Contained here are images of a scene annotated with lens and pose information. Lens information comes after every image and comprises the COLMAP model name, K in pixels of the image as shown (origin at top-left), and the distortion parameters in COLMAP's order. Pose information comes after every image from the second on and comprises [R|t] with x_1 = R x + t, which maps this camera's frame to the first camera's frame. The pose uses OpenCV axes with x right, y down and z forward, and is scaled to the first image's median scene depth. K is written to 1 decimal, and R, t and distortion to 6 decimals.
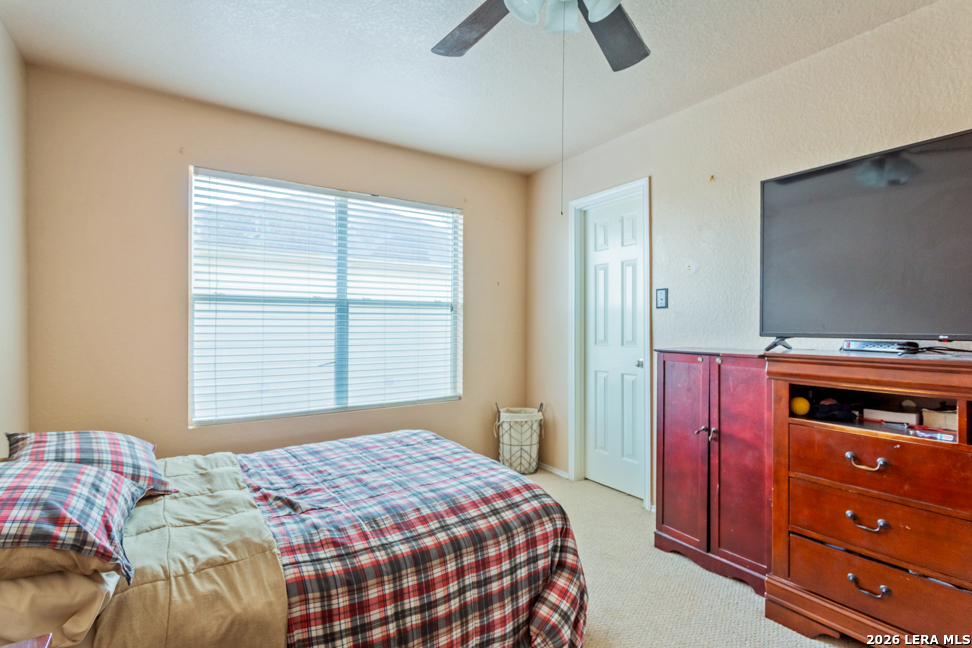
lens RADIAL K [[465.9, 0, 487.0], [0, 465.9, 326.8], [0, 0, 1]] dist [-0.000077, 0.000715]
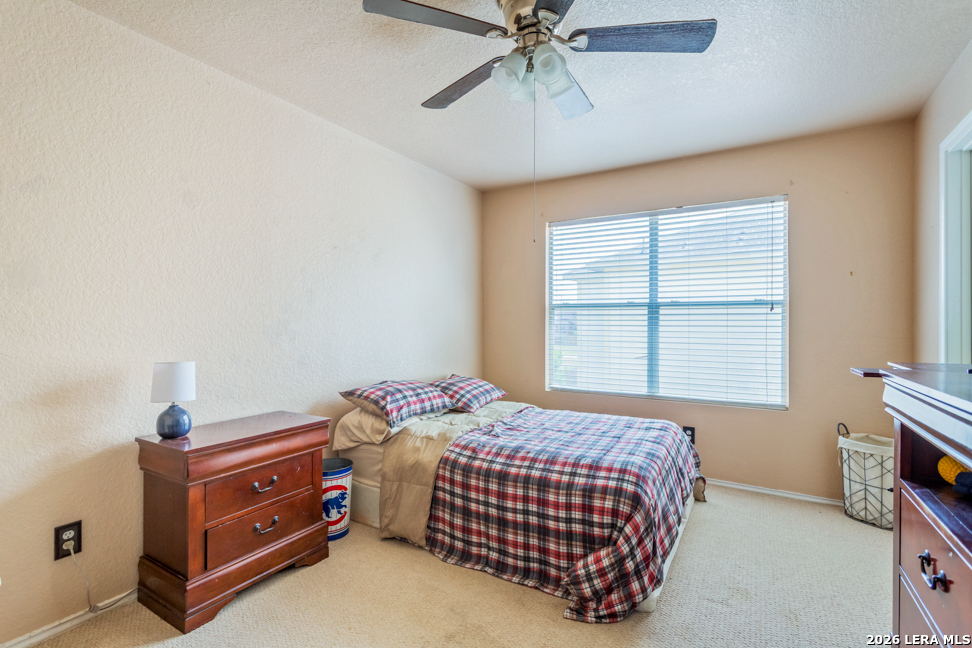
lens RADIAL K [[465.9, 0, 502.4], [0, 465.9, 323.8], [0, 0, 1]] dist [-0.000077, 0.000715]
pose [[0.434627, 0.002811, -0.900606, 0.684172], [-0.009162, 0.999957, -0.001300, -0.002245], [0.900564, 0.008816, 0.434634, 0.181028]]
